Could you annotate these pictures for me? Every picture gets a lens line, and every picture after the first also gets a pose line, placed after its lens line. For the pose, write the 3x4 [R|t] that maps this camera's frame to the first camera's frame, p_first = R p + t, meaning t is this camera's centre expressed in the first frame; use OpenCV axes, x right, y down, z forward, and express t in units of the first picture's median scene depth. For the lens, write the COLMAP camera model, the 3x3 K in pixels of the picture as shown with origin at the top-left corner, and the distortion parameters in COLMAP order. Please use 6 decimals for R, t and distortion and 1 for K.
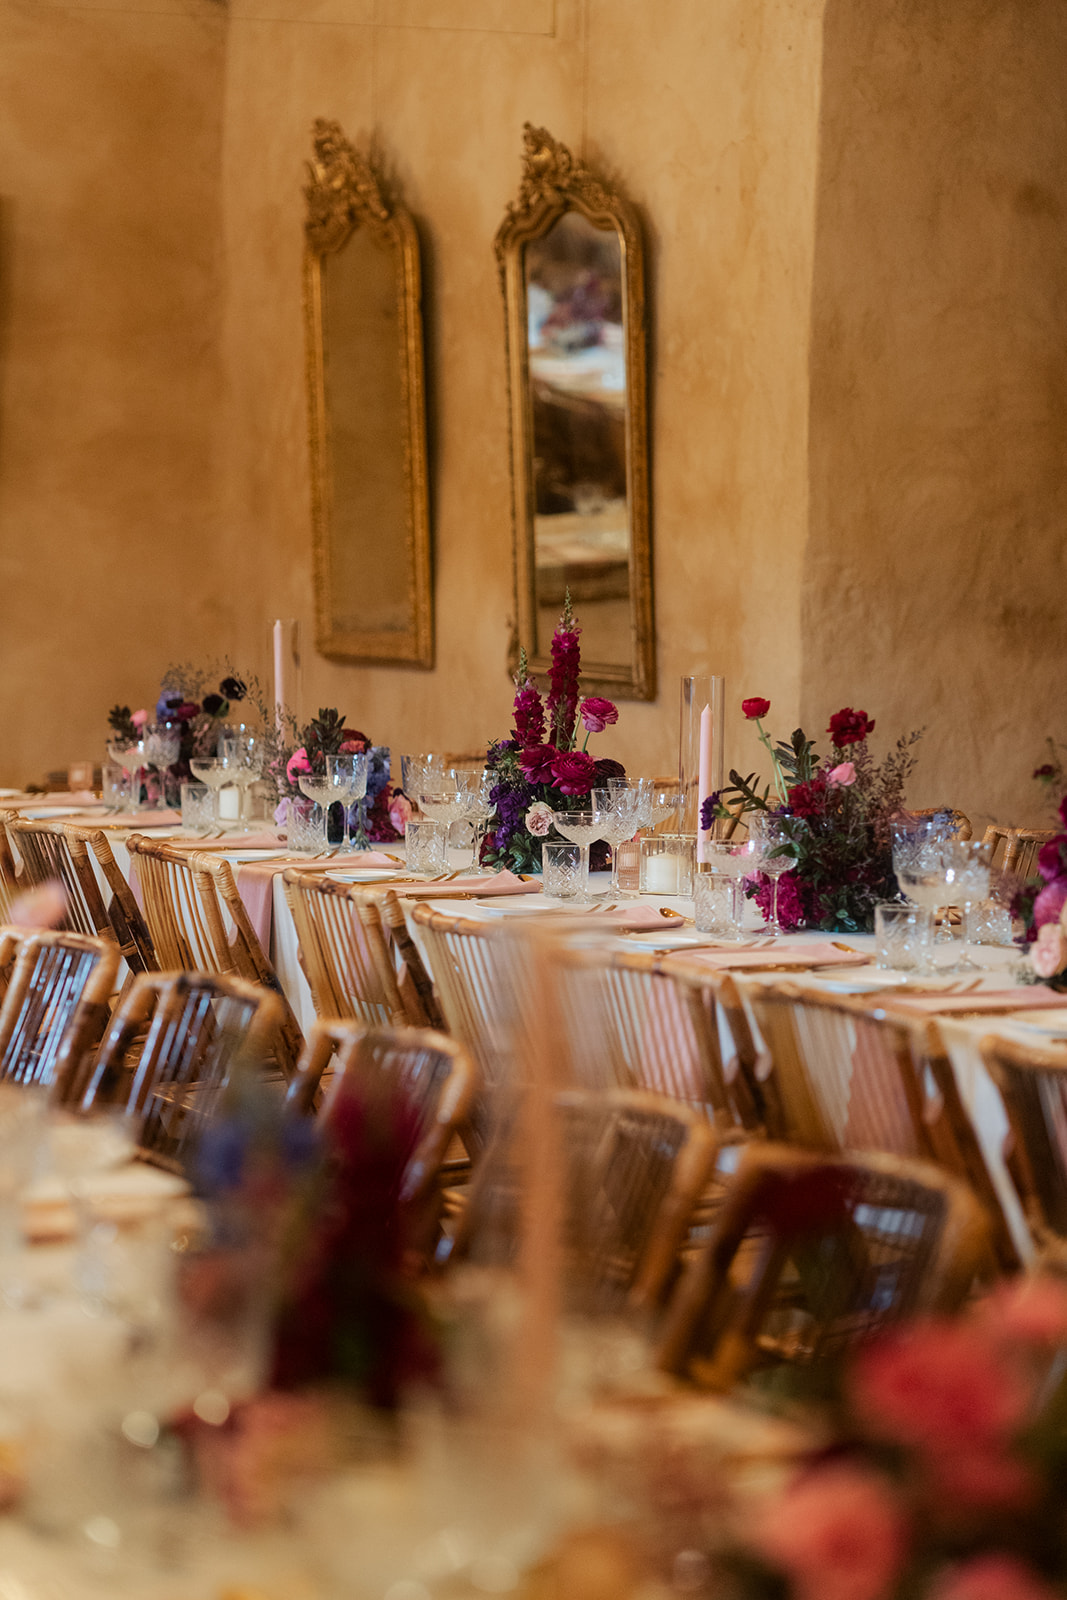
lens RADIAL K [[3607.0, 0, 528.0], [0, 3607.0, 800.0], [0, 0, 1]] dist [0.118397, 0.000000]
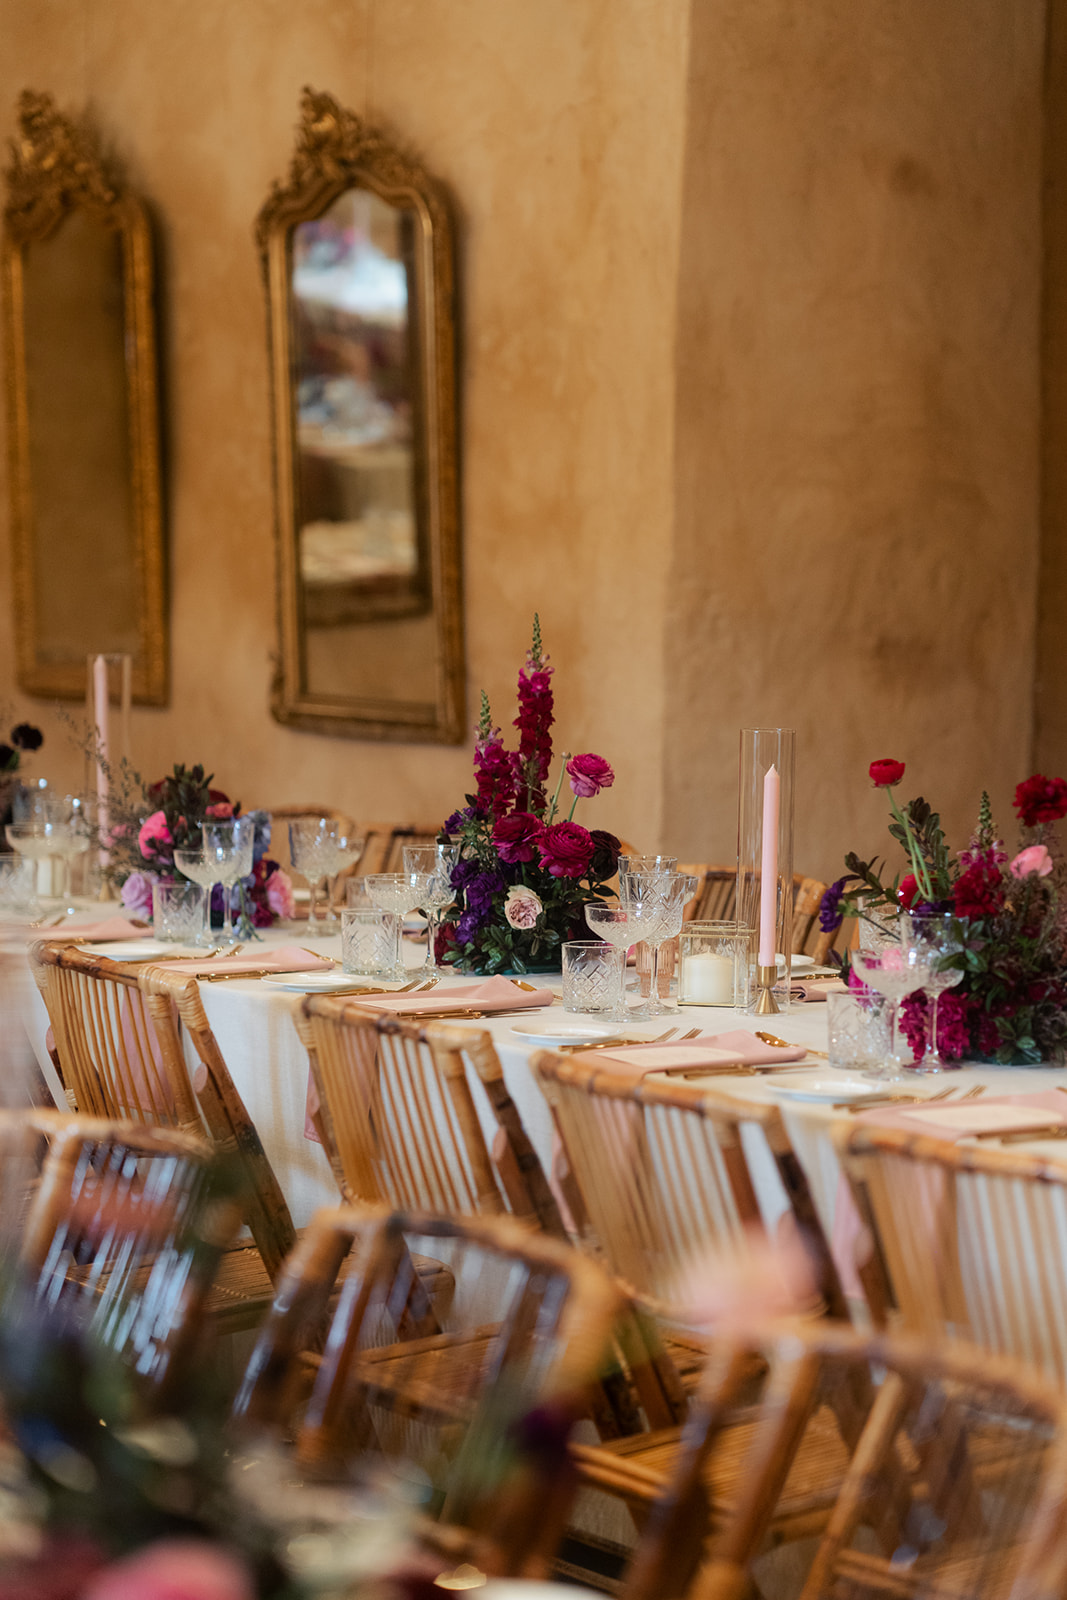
lens RADIAL K [[3607.0, 0, 540.5], [0, 3607.0, 799.8], [0, 0, 1]] dist [0.118397, 0.000000]
pose [[0.992469, -0.007889, 0.122244, -0.059824], [0.008798, 0.999937, -0.006900, -0.008596], [-0.122182, 0.007924, 0.992476, 0.139134]]
